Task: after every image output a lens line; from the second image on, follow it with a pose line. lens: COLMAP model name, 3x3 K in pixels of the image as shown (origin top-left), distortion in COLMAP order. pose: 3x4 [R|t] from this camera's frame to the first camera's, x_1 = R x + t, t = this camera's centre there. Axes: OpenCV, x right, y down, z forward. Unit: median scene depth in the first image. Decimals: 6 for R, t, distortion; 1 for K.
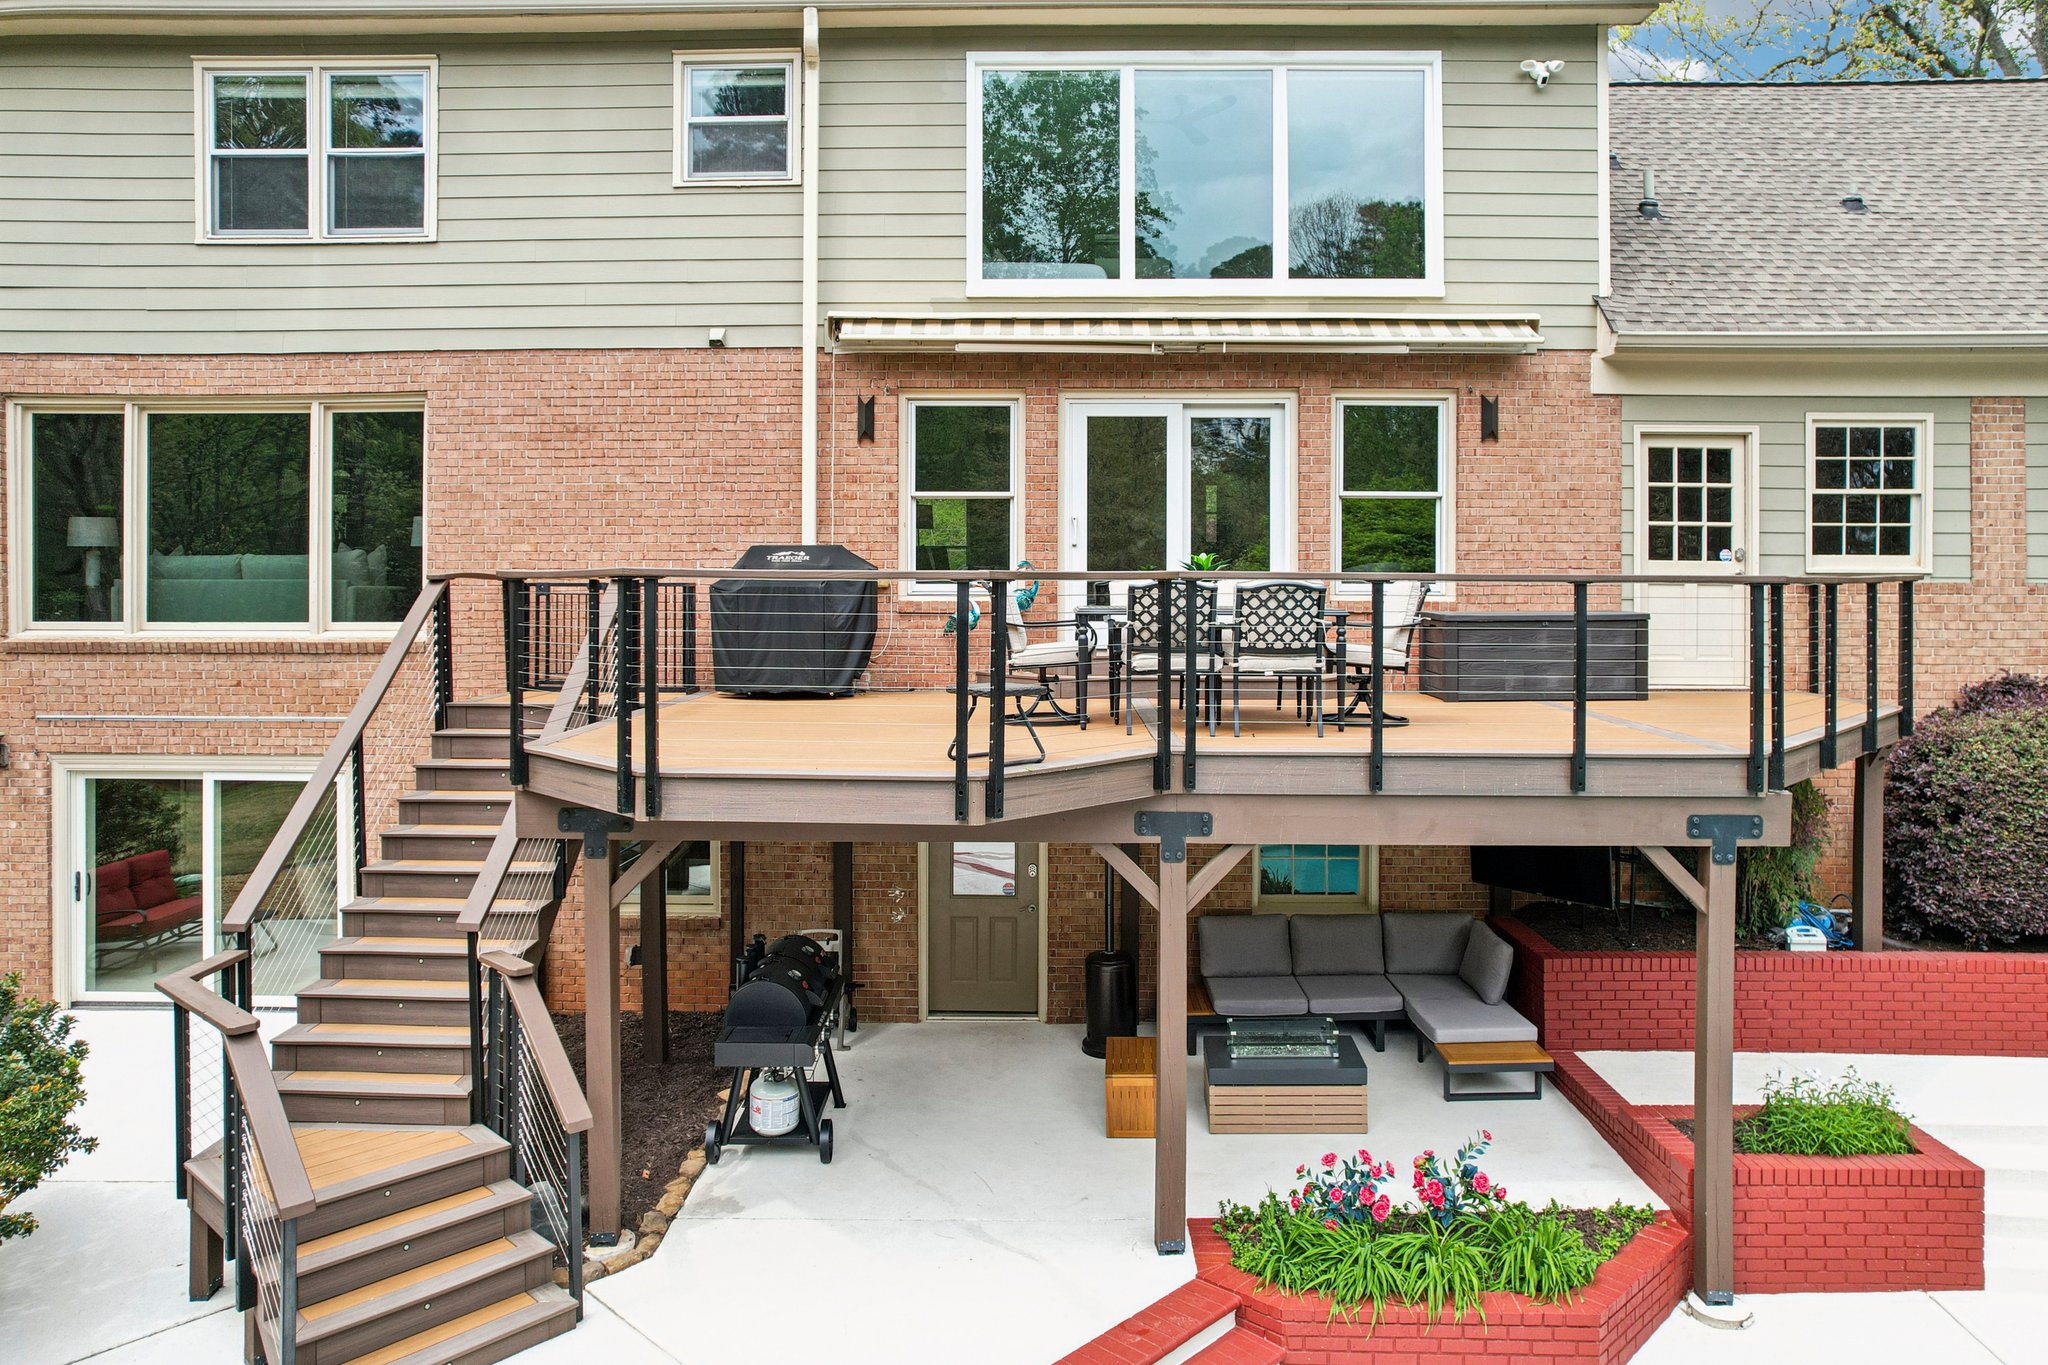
lens RADIAL K [[1316.3, 0, 1034.7], [0, 1316.3, 599.6], [0, 0, 1]] dist [-0.069373, 0.056922]
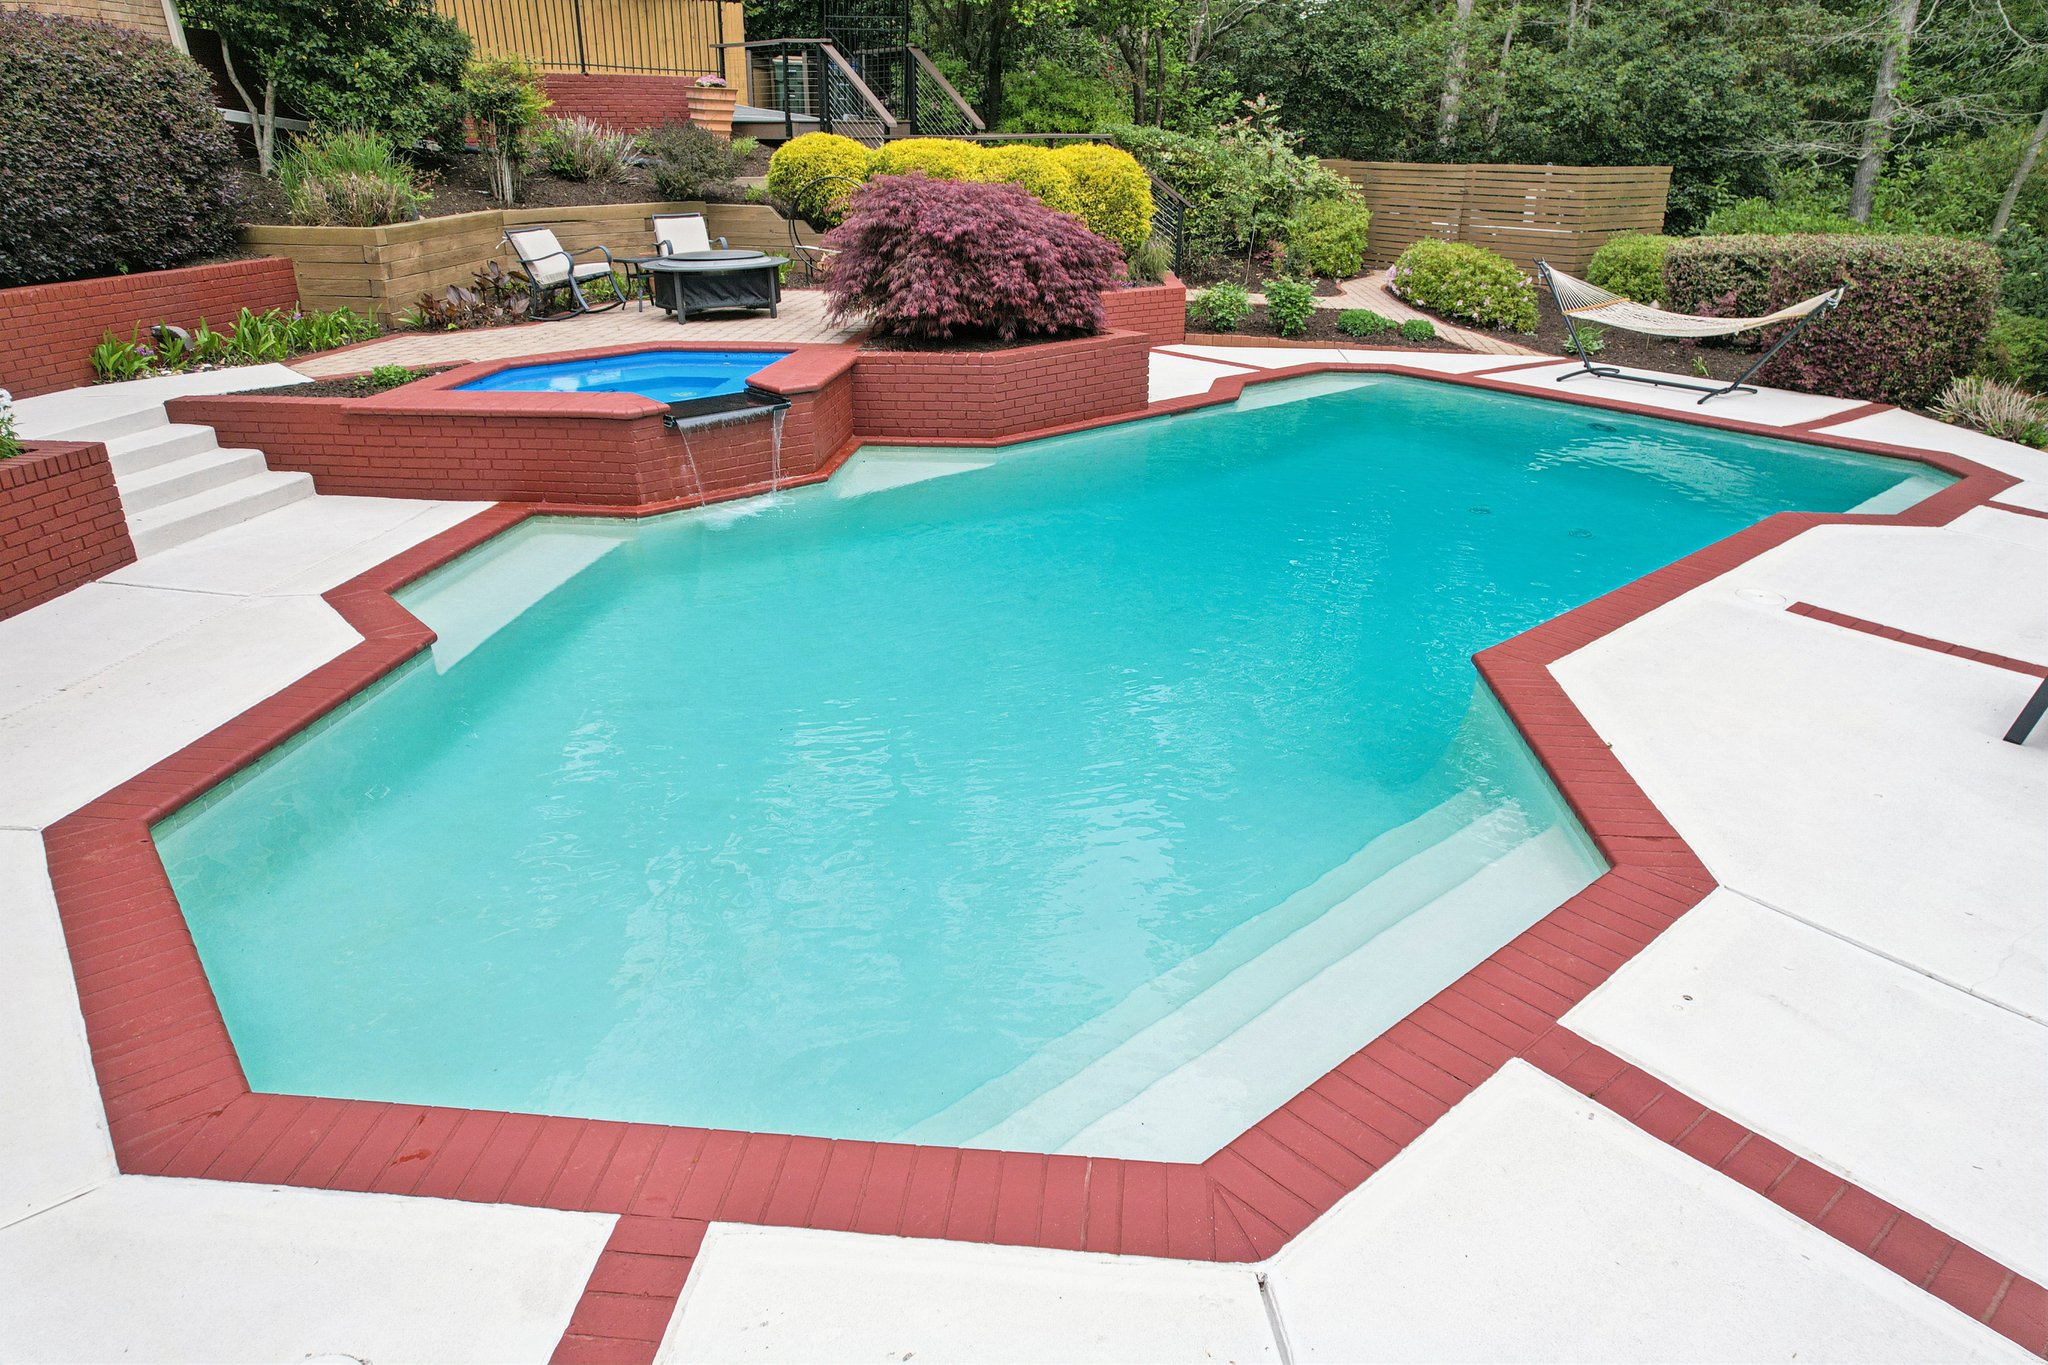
lens RADIAL K [[1316.3, 0, 1024.0], [0, 1316.3, 669.1], [0, 0, 1]] dist [-0.069373, 0.056922]
pose [[0.095305, -0.379903, 0.920103, -0.106502], [0.010470, 0.924642, 0.380693, 0.160357], [-0.995393, -0.026648, 0.092100, 0.145622]]
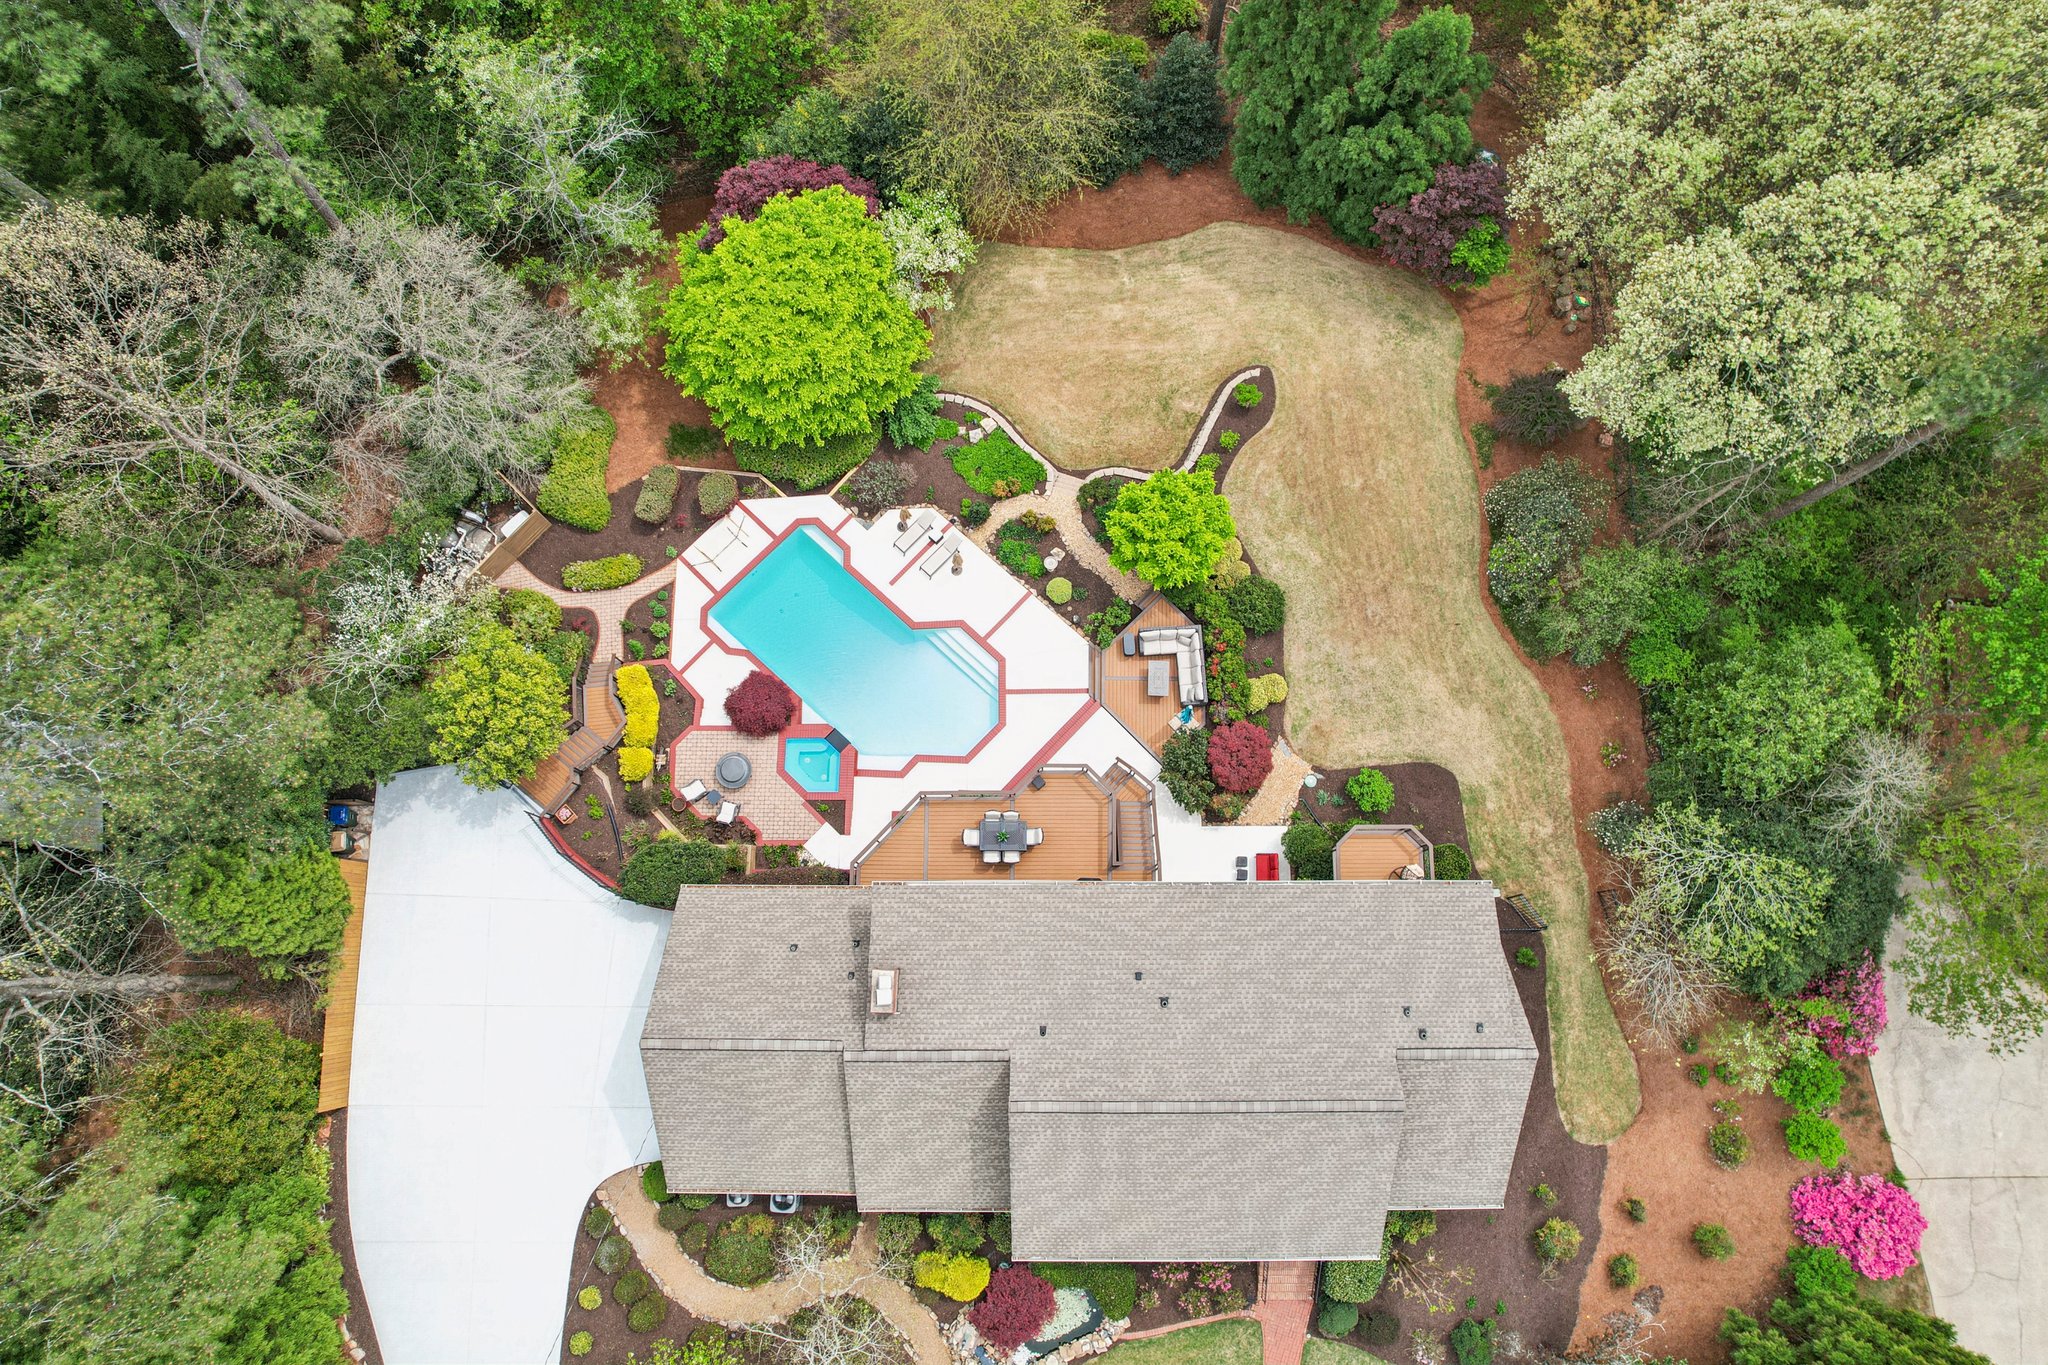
lens RADIAL K [[1316.3, 0, 1023.1], [0, 1316.3, 681.2], [0, 0, 1]] dist [-0.069373, 0.056922]
pose [[-0.999916, 0.012942, 0.000803, 0.025353], [0.003373, 0.199806, 0.979830, -4.334697], [0.012520, 0.979750, -0.199833, 1.163746]]
